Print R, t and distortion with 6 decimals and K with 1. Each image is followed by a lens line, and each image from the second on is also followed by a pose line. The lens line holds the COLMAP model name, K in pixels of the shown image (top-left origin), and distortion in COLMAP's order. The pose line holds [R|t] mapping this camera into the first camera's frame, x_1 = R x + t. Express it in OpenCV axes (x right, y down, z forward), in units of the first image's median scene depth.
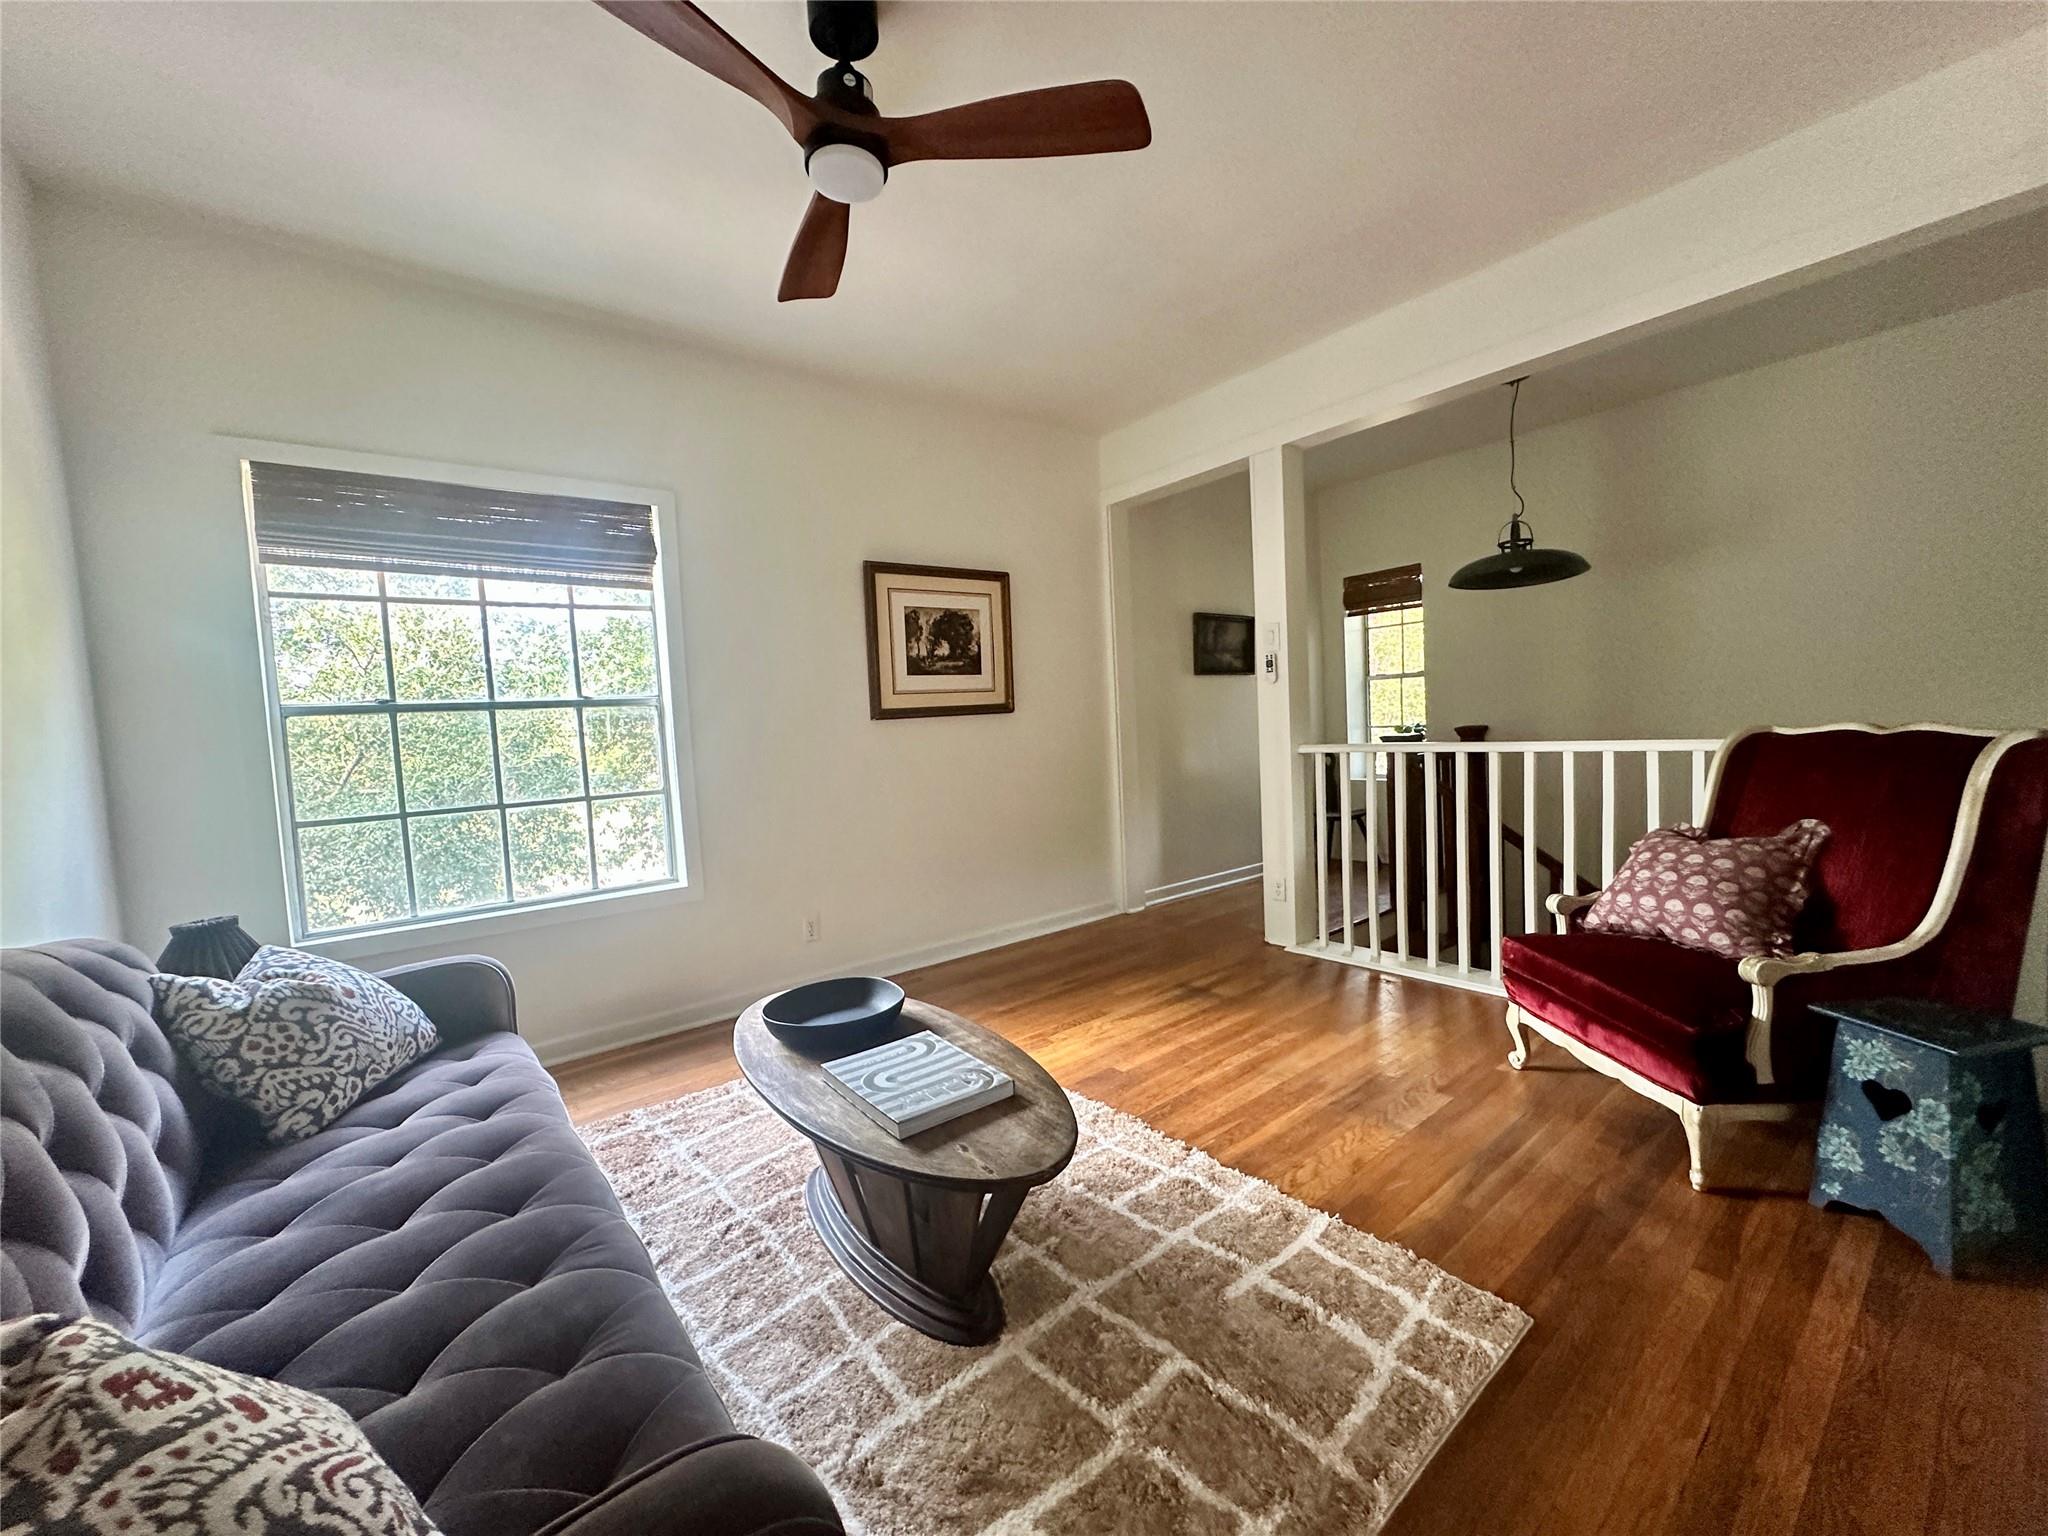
lens RADIAL K [[817.4, 0, 1025.1], [0, 817.4, 766.8], [0, 0, 1]] dist [-0.000186, 0.000734]
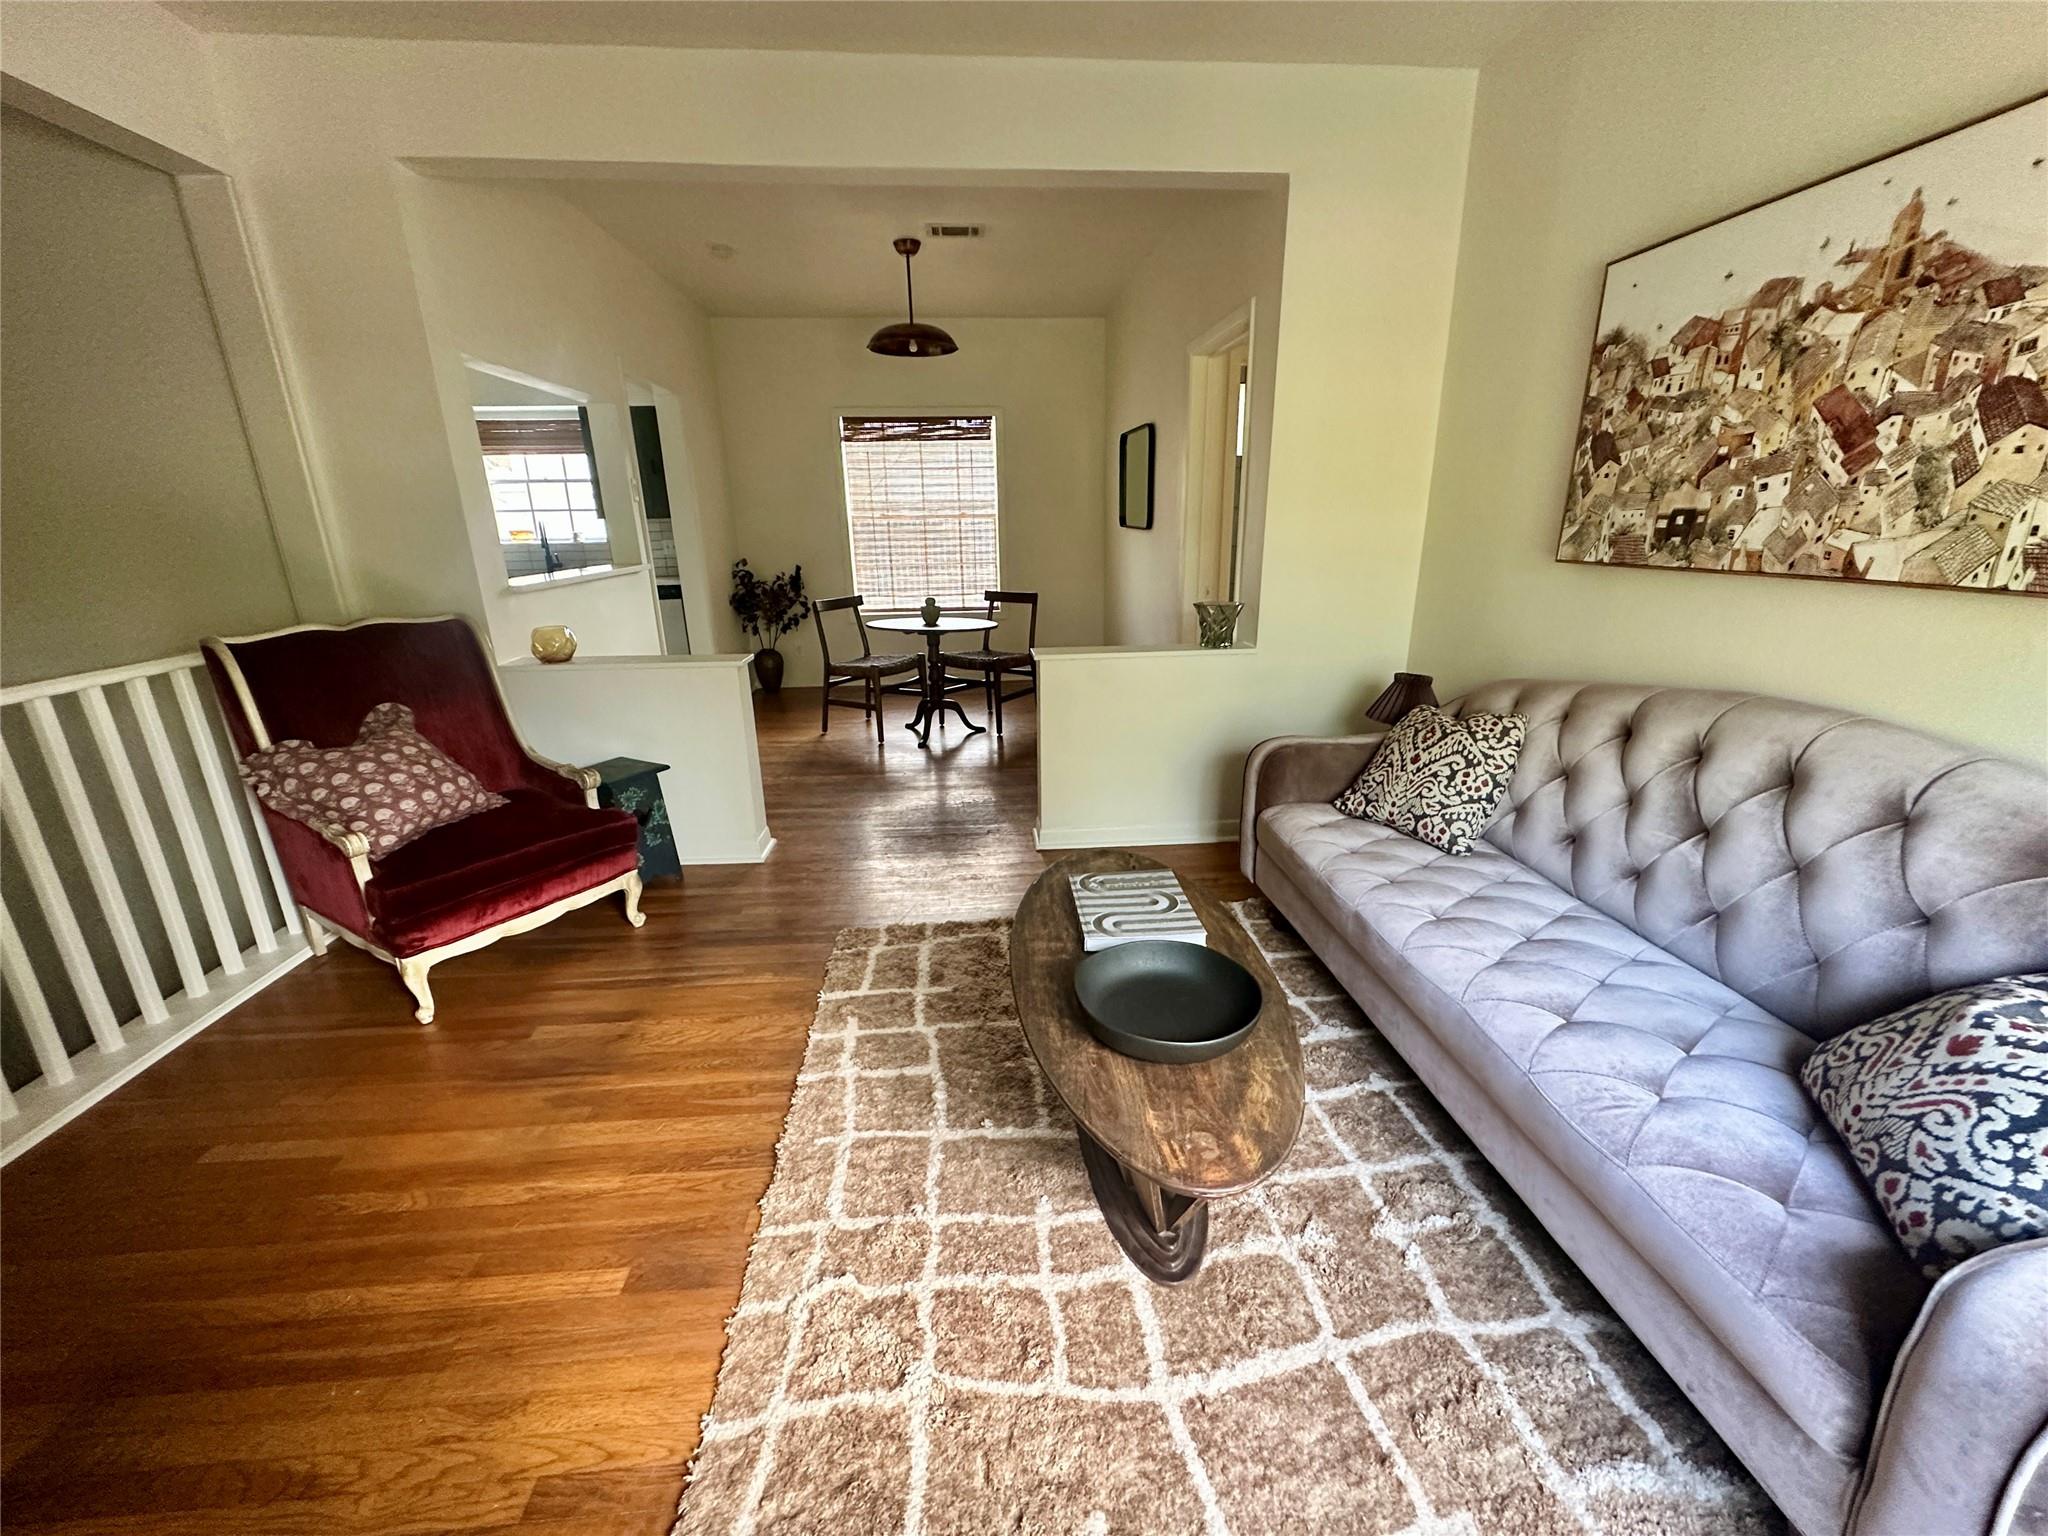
lens RADIAL K [[817.4, 0, 1025.1], [0, 817.4, 766.8], [0, 0, 1]] dist [-0.000186, 0.000734]
pose [[-0.826000, -0.101419, 0.554471, -0.473316], [0.094170, 0.945026, 0.313141, -0.133494], [-0.555748, 0.310869, -0.771041, 1.442617]]
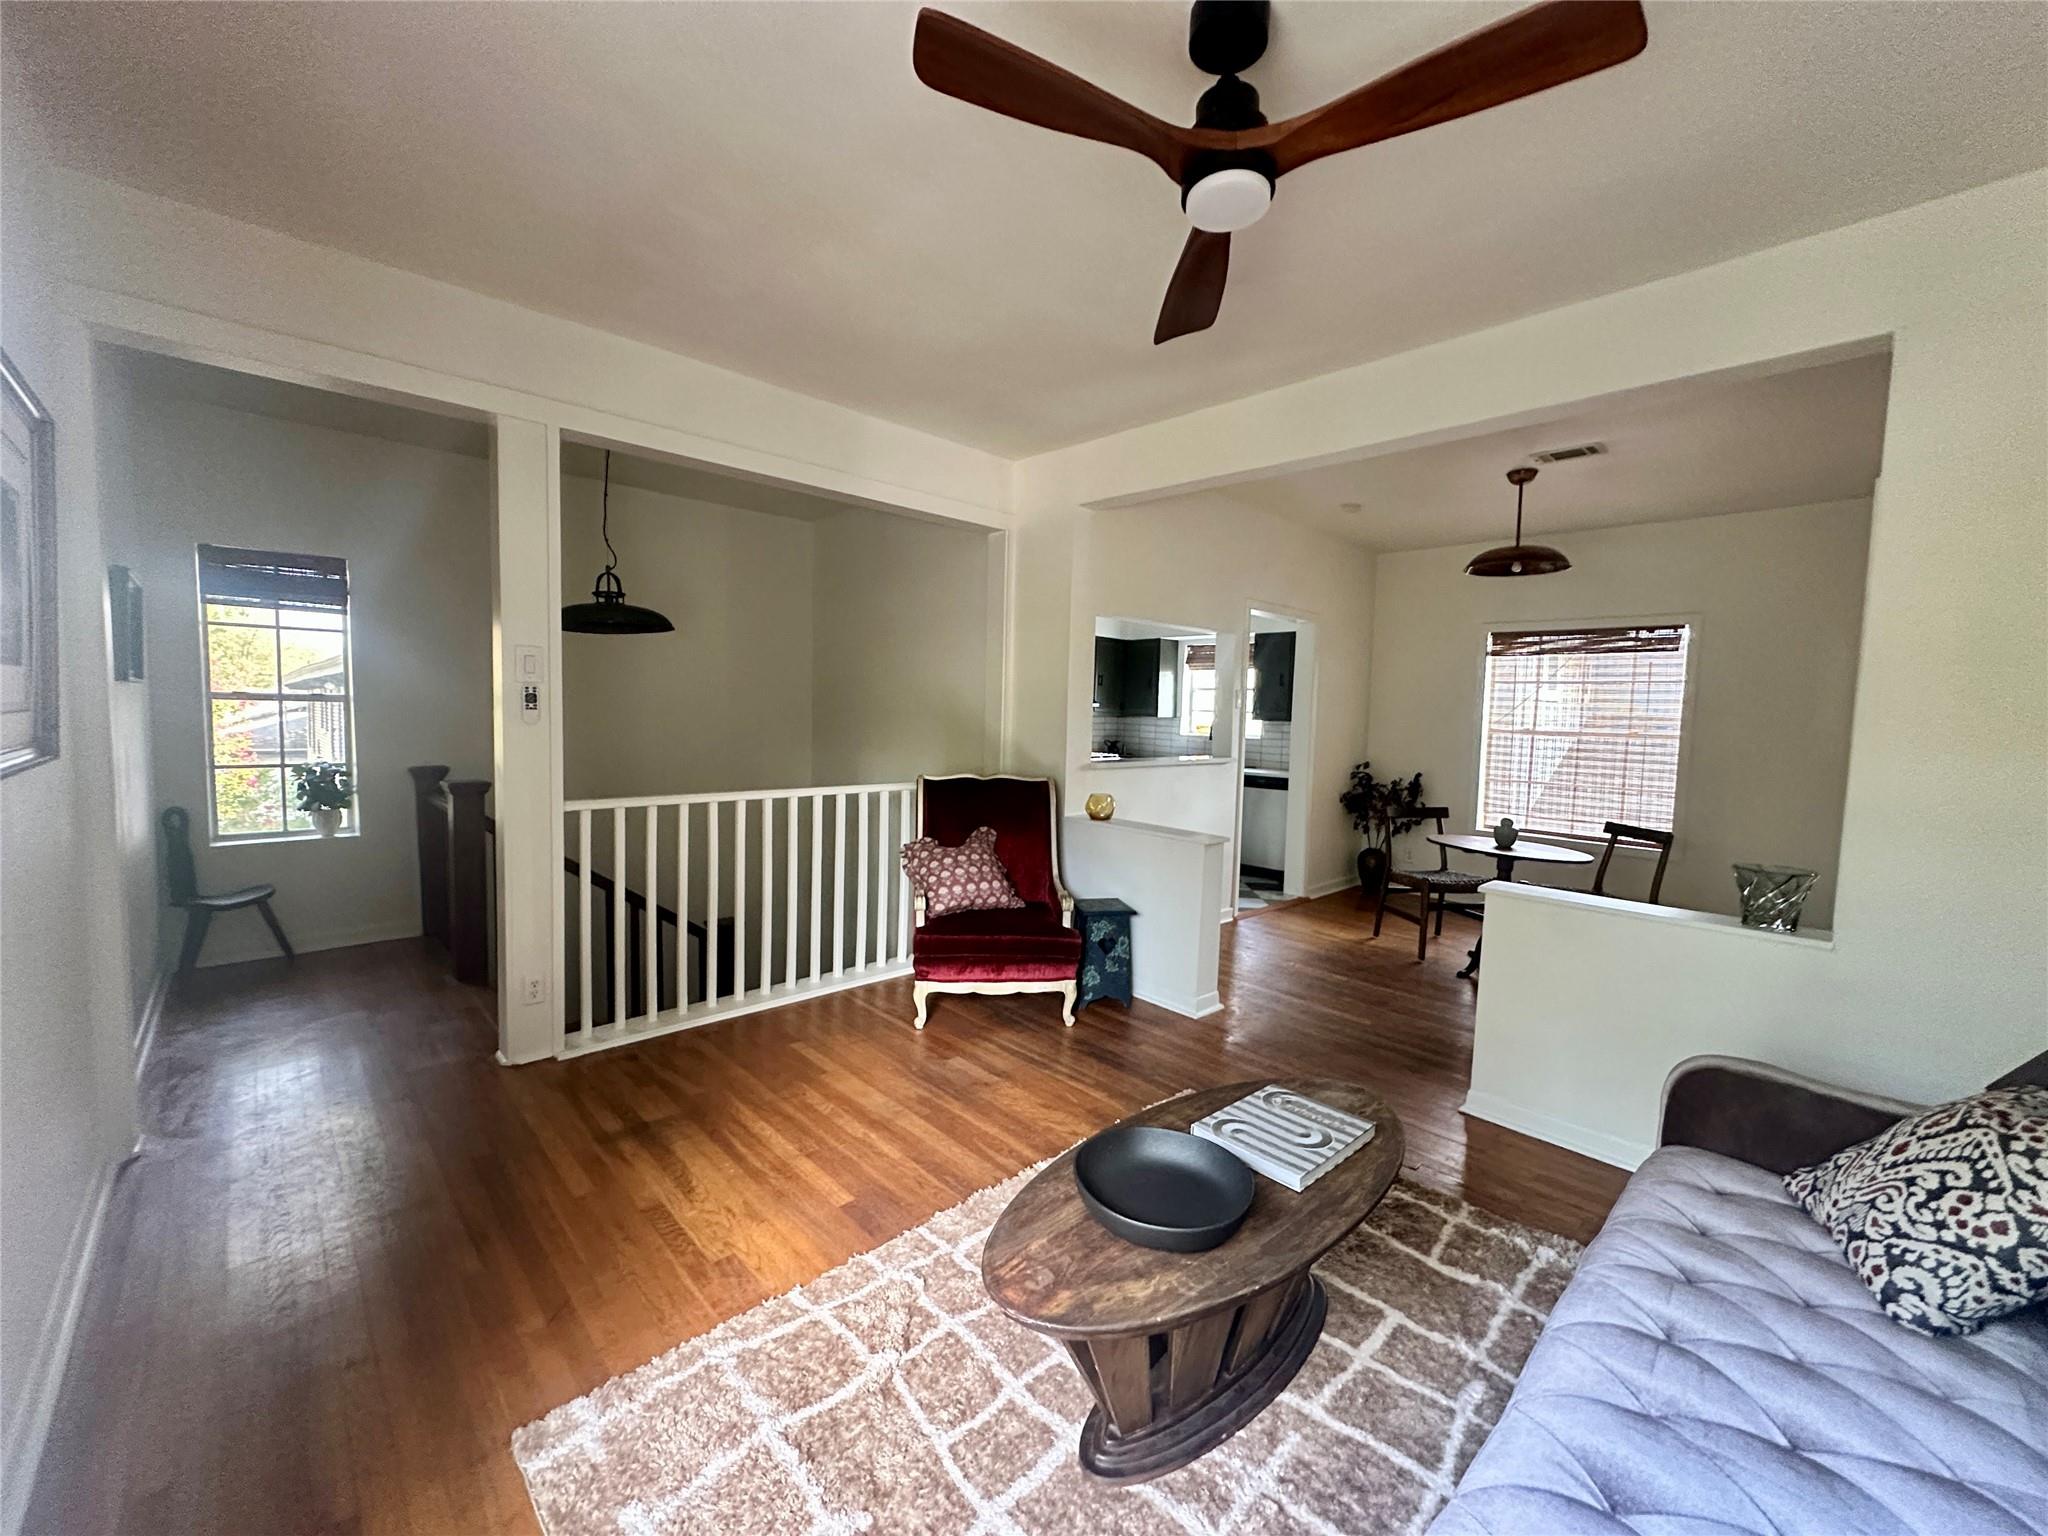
lens RADIAL K [[817.4, 0, 1025.1], [0, 817.4, 766.8], [0, 0, 1]] dist [-0.000186, 0.000734]
pose [[-0.090102, -0.018091, 0.995768, -0.900327], [0.035230, 0.999151, 0.021340, -0.109118], [-0.995309, 0.037004, -0.089388, 1.082195]]
